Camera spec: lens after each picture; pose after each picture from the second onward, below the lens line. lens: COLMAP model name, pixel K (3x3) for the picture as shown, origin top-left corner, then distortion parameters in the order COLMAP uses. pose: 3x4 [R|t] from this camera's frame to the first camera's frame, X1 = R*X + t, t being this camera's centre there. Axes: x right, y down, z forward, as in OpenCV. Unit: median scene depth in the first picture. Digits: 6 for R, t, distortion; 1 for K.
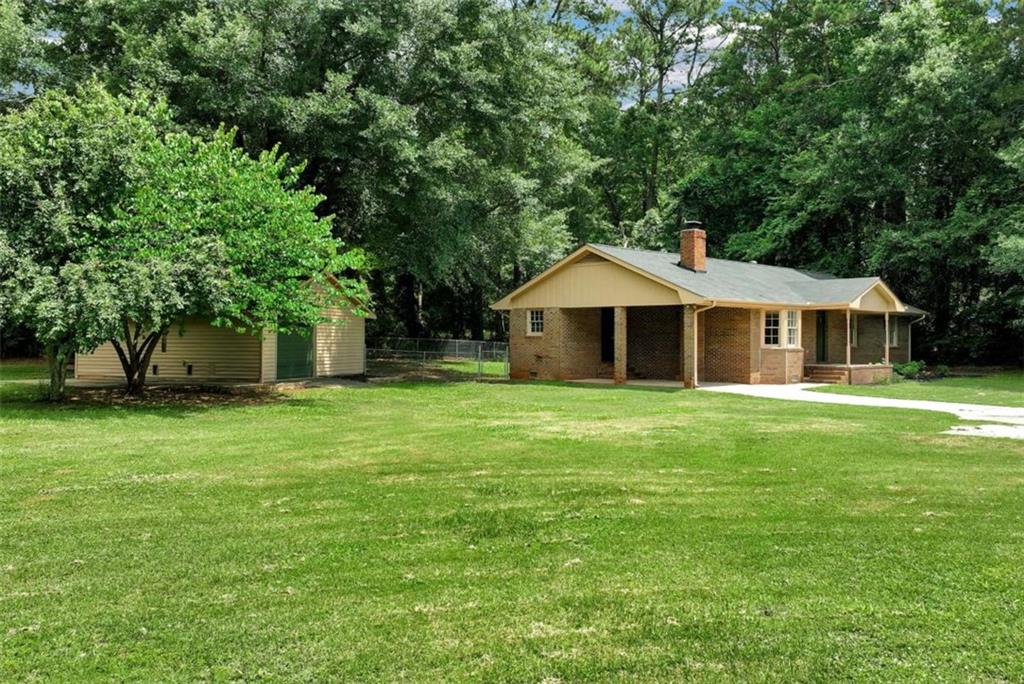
lens RADIAL K [[771.5, 0, 513.6], [0, 771.5, 341.4], [0, 0, 1]] dist [-0.032816, -0.003755]
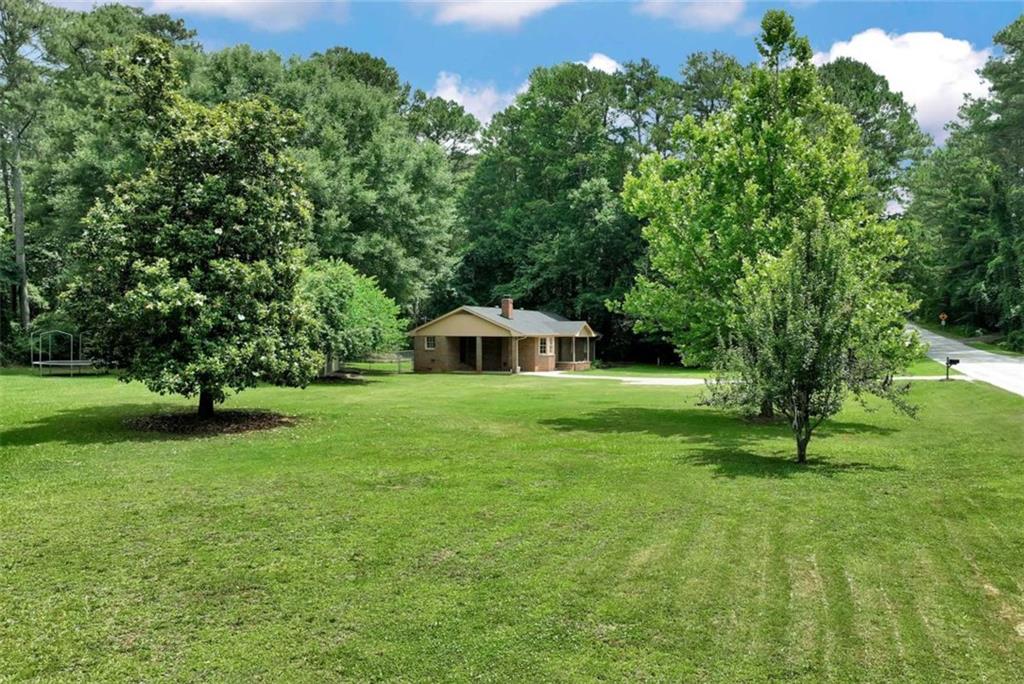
lens RADIAL K [[704.9, 0, 511.4], [0, 704.9, 345.0], [0, 0, 1]] dist [-0.016971, 0.009363]
pose [[0.921034, -0.007471, 0.389410, -0.487547], [0.004999, 0.999960, 0.007362, -0.032106], [-0.389449, -0.004834, 0.921035, -0.742903]]
